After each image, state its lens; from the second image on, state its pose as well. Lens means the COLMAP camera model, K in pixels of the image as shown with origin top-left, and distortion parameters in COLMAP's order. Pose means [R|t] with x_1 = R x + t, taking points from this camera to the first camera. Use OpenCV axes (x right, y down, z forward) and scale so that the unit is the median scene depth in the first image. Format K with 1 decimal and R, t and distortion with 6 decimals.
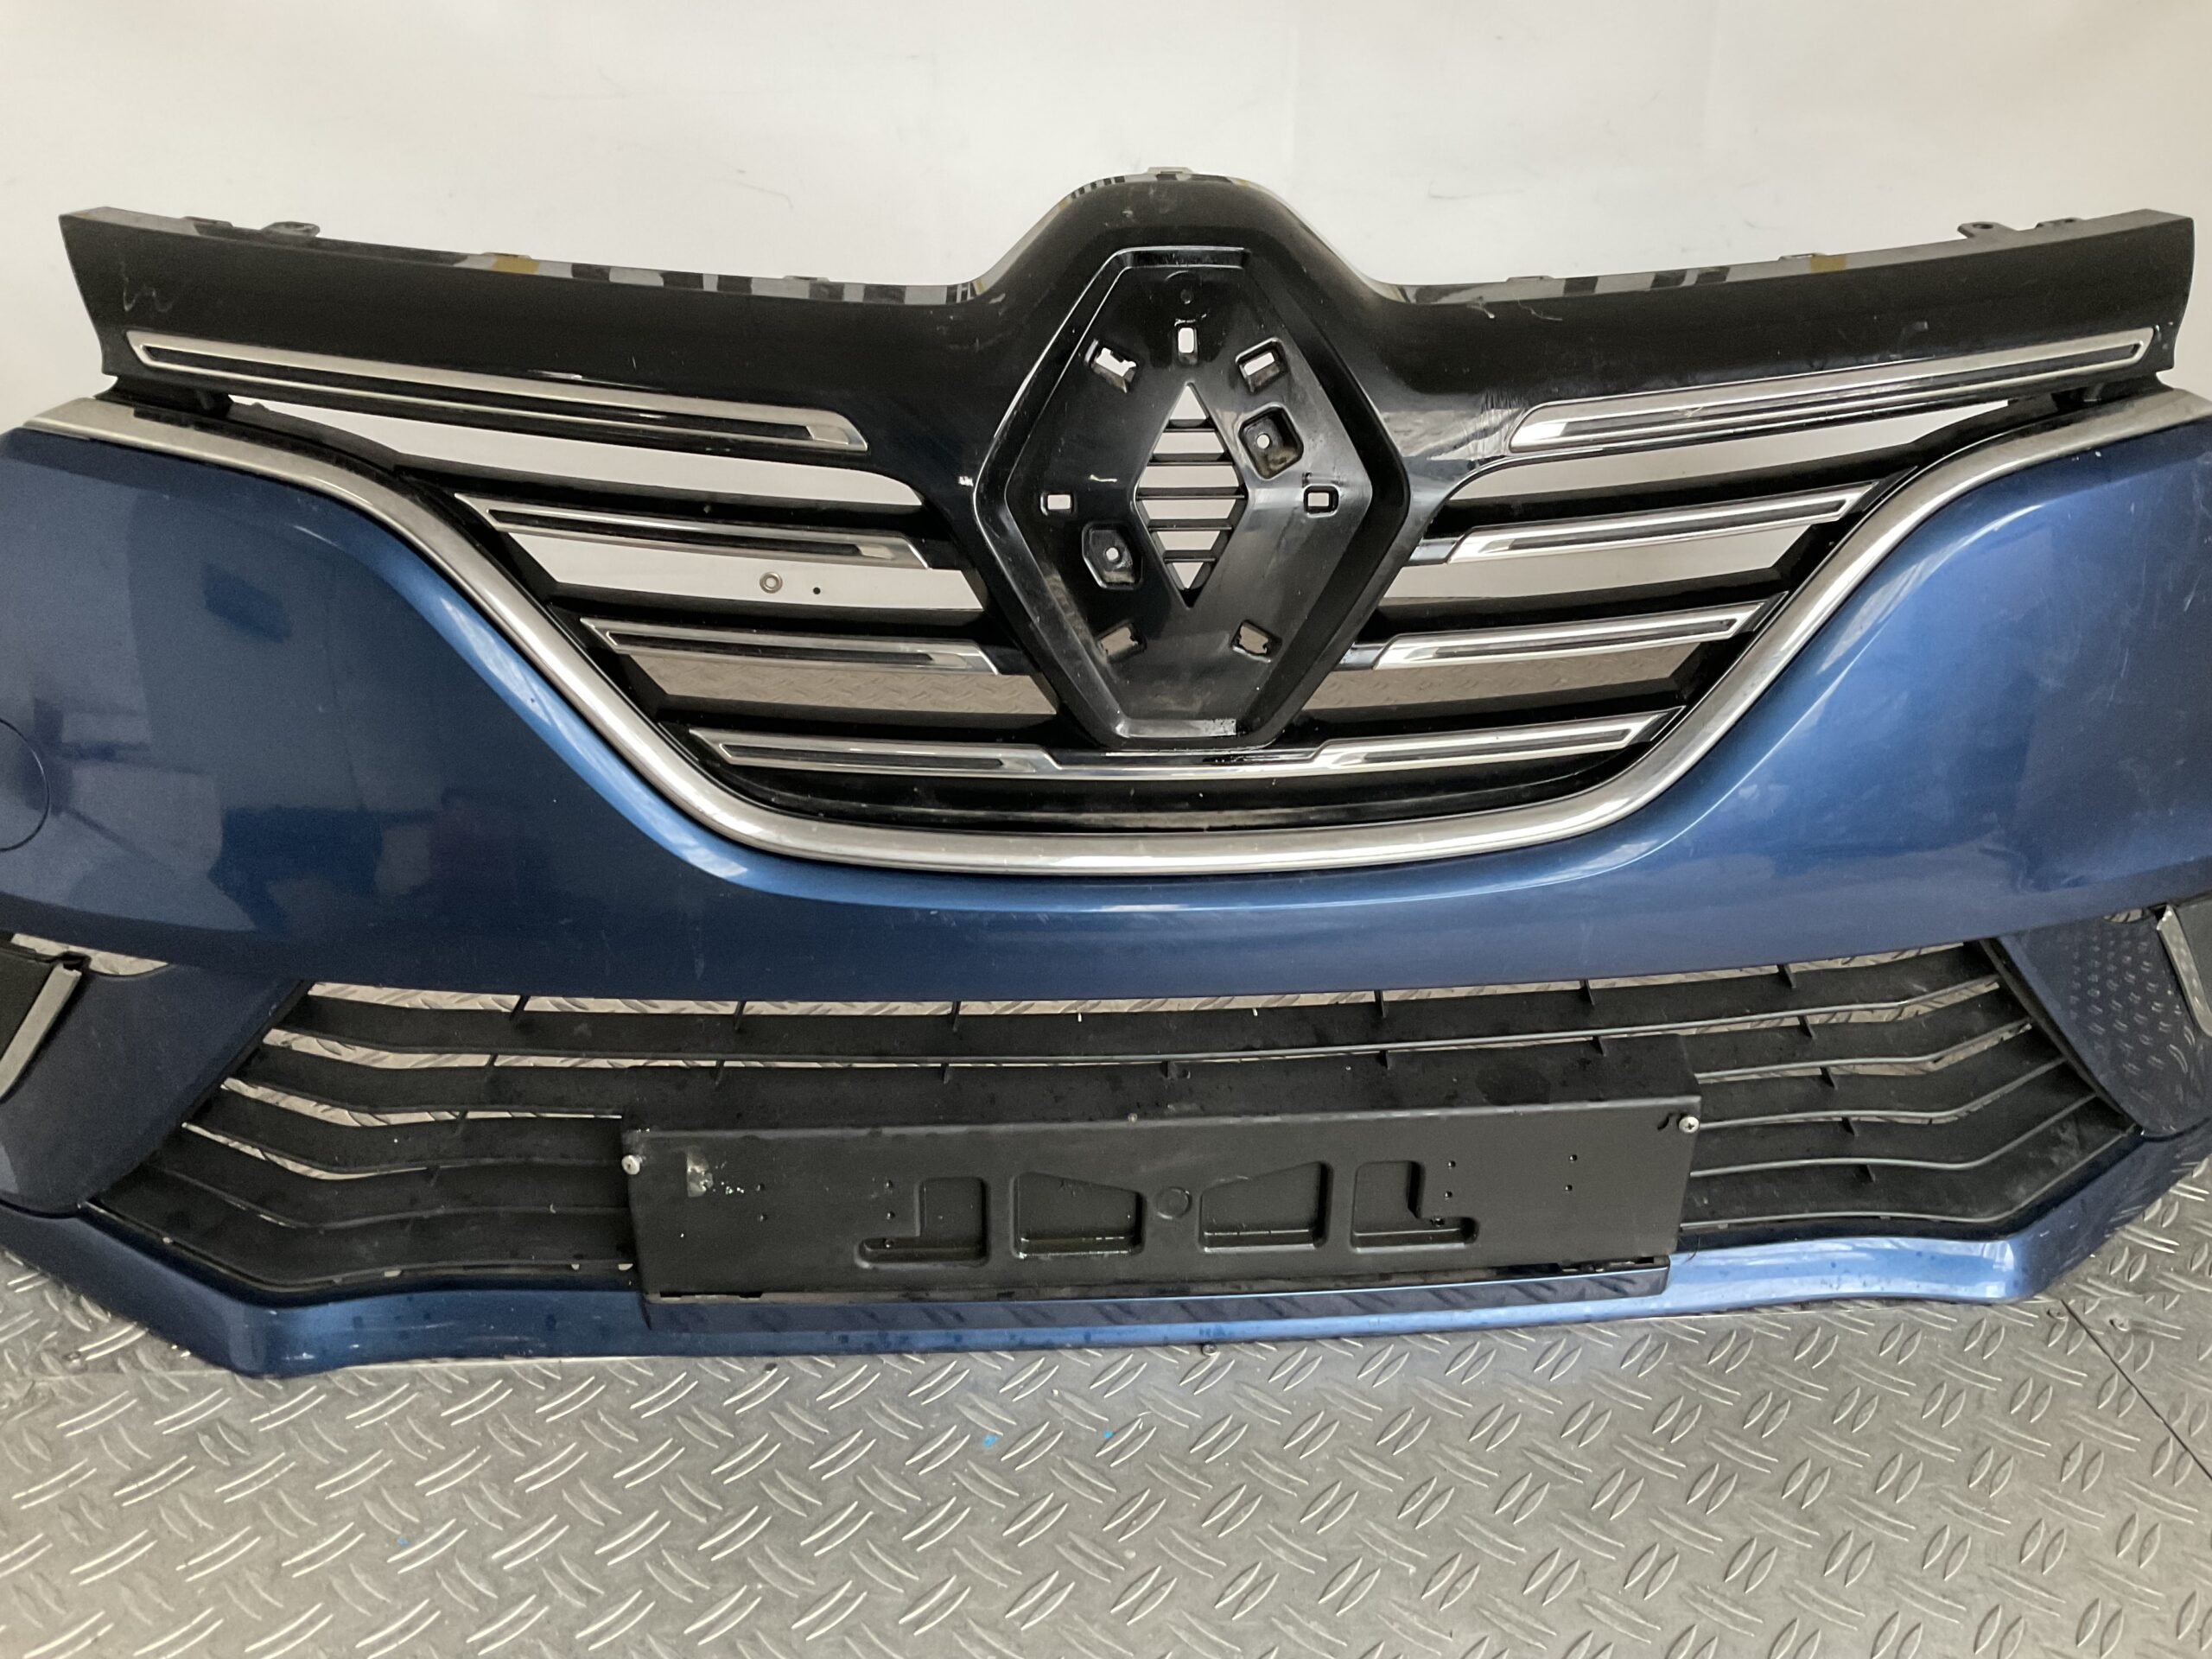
lens RADIAL K [[1812.5, 0, 1106.0], [0, 1812.5, 829.5], [0, 0, 1]] dist [0.052528, -0.090788]
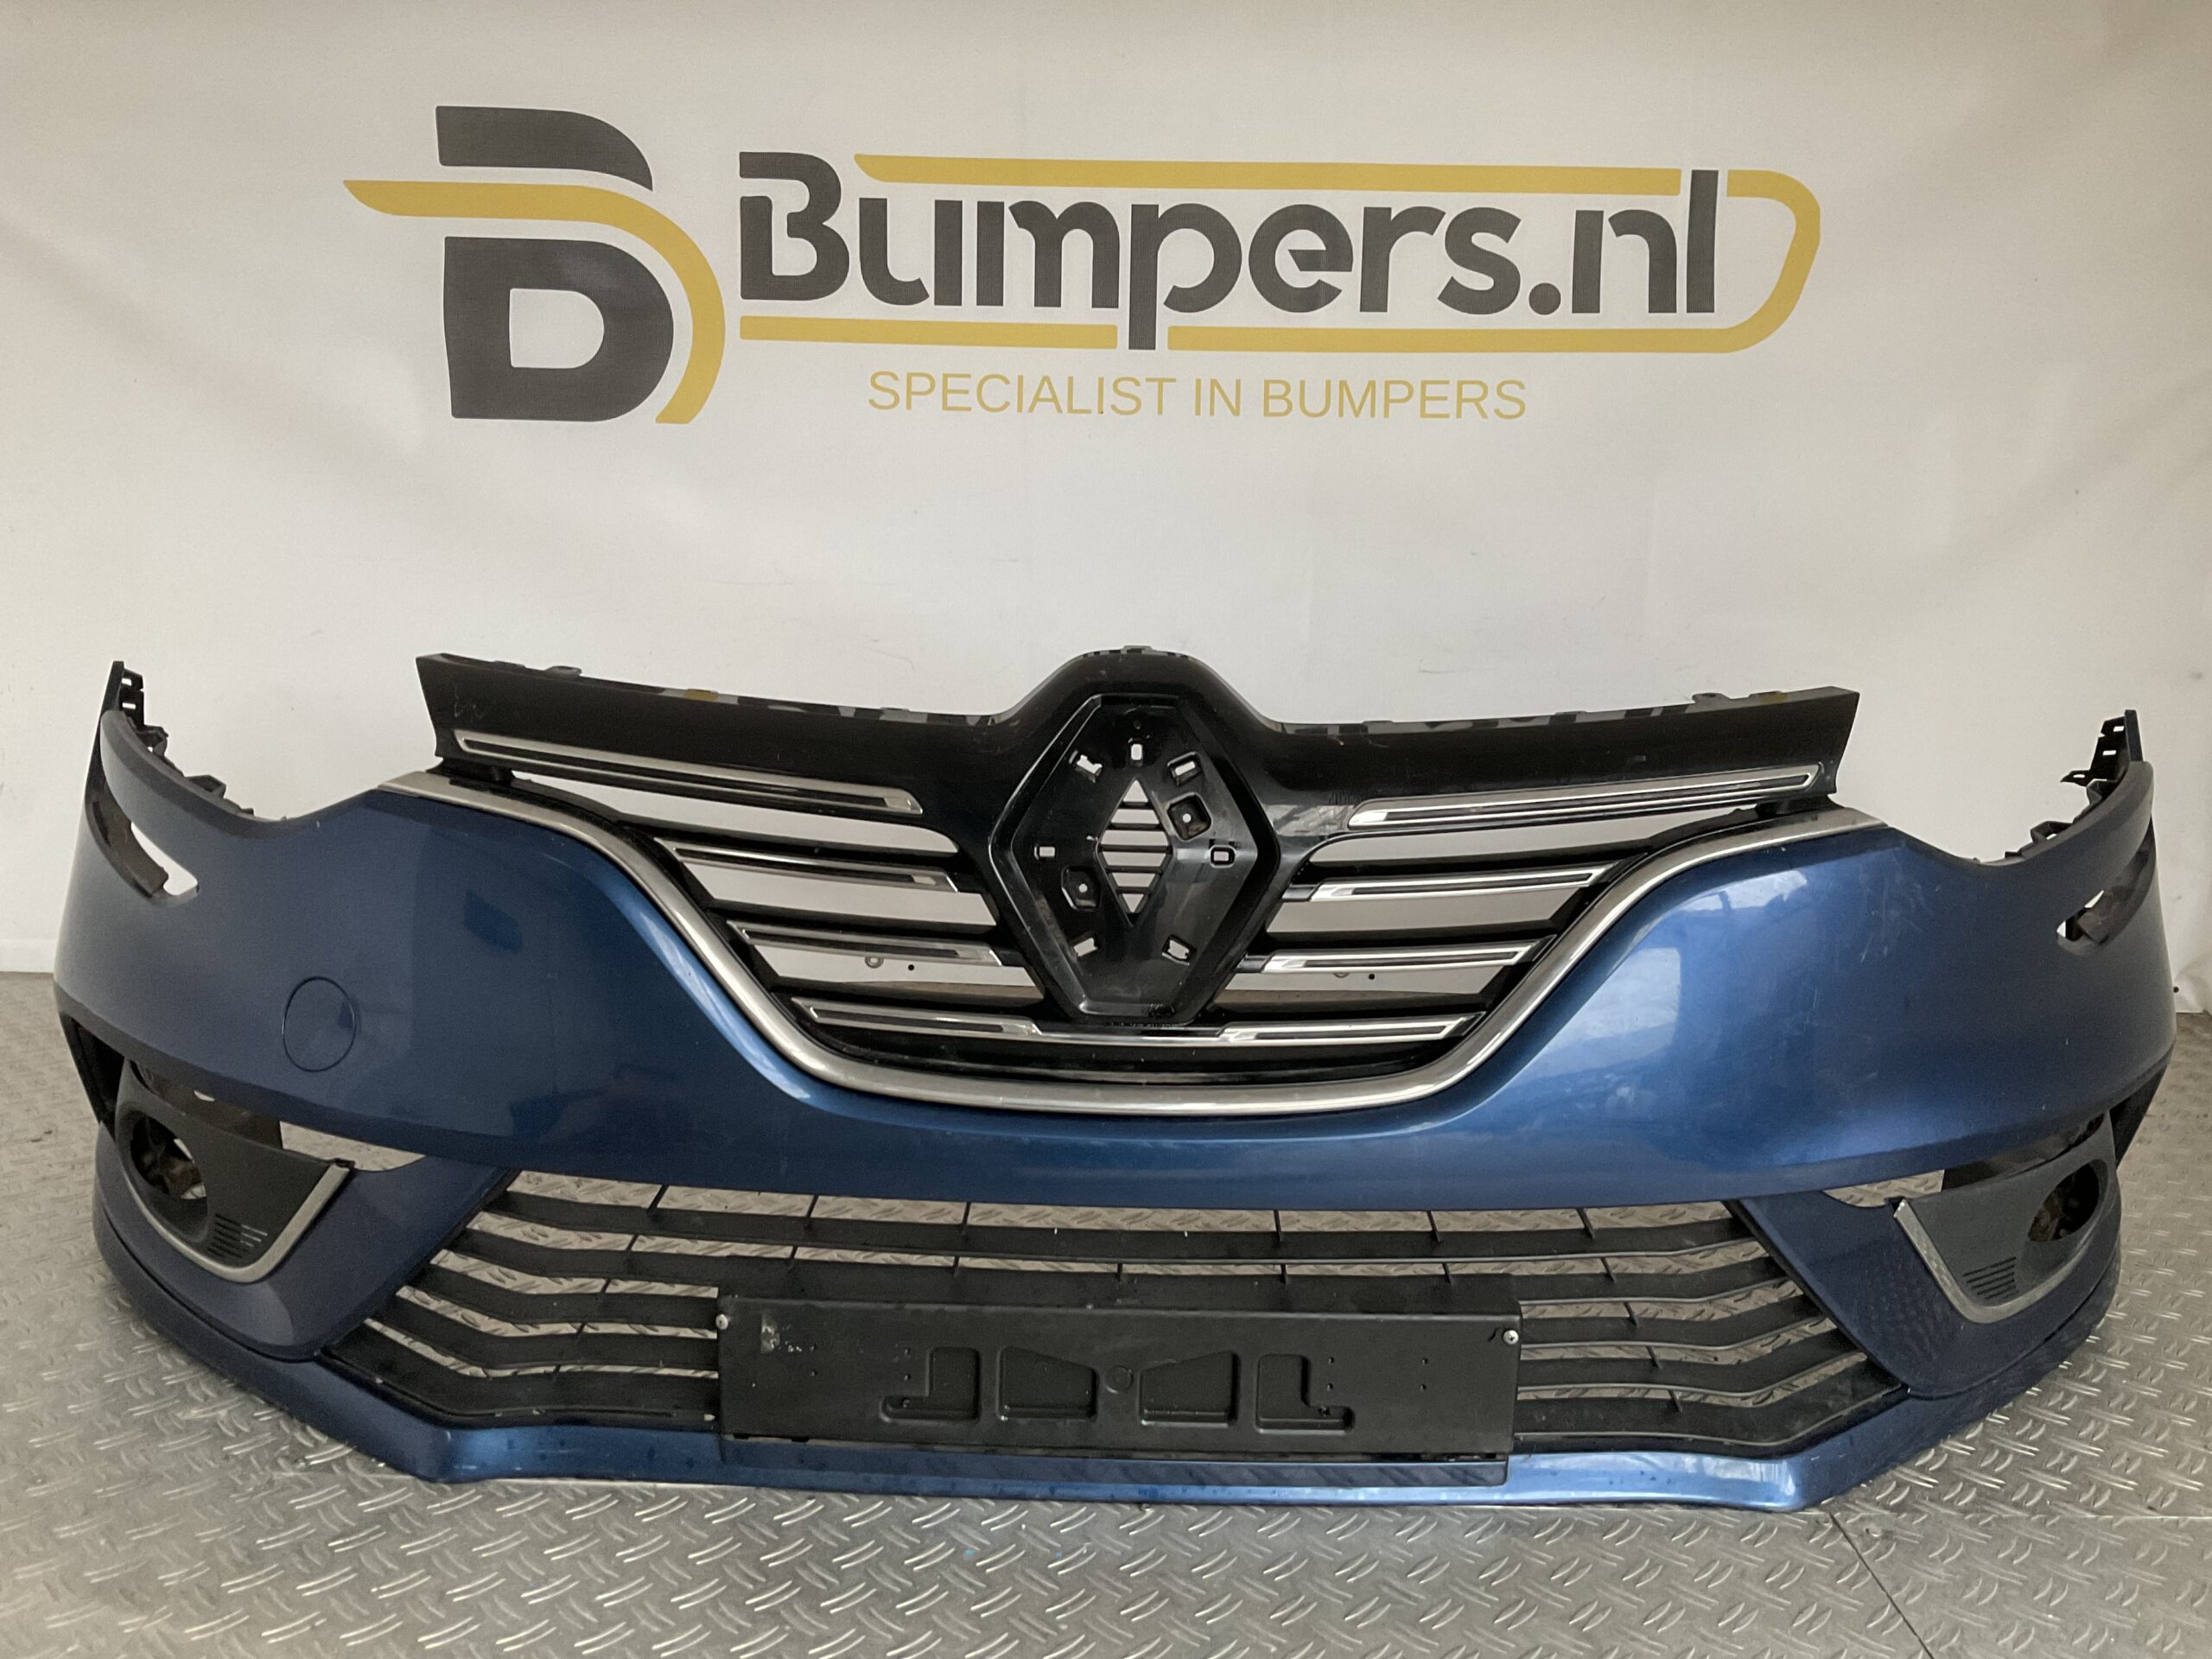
lens RADIAL K [[1901.7, 0, 1111.8], [0, 1901.7, 829.1], [0, 0, 1]] dist [0.054243, -0.126383]
pose [[0.996963, 0.030032, -0.071852, 0.123812], [-0.046690, 0.968940, -0.242847, 0.160364], [0.062327, 0.245464, 0.967400, -0.464495]]
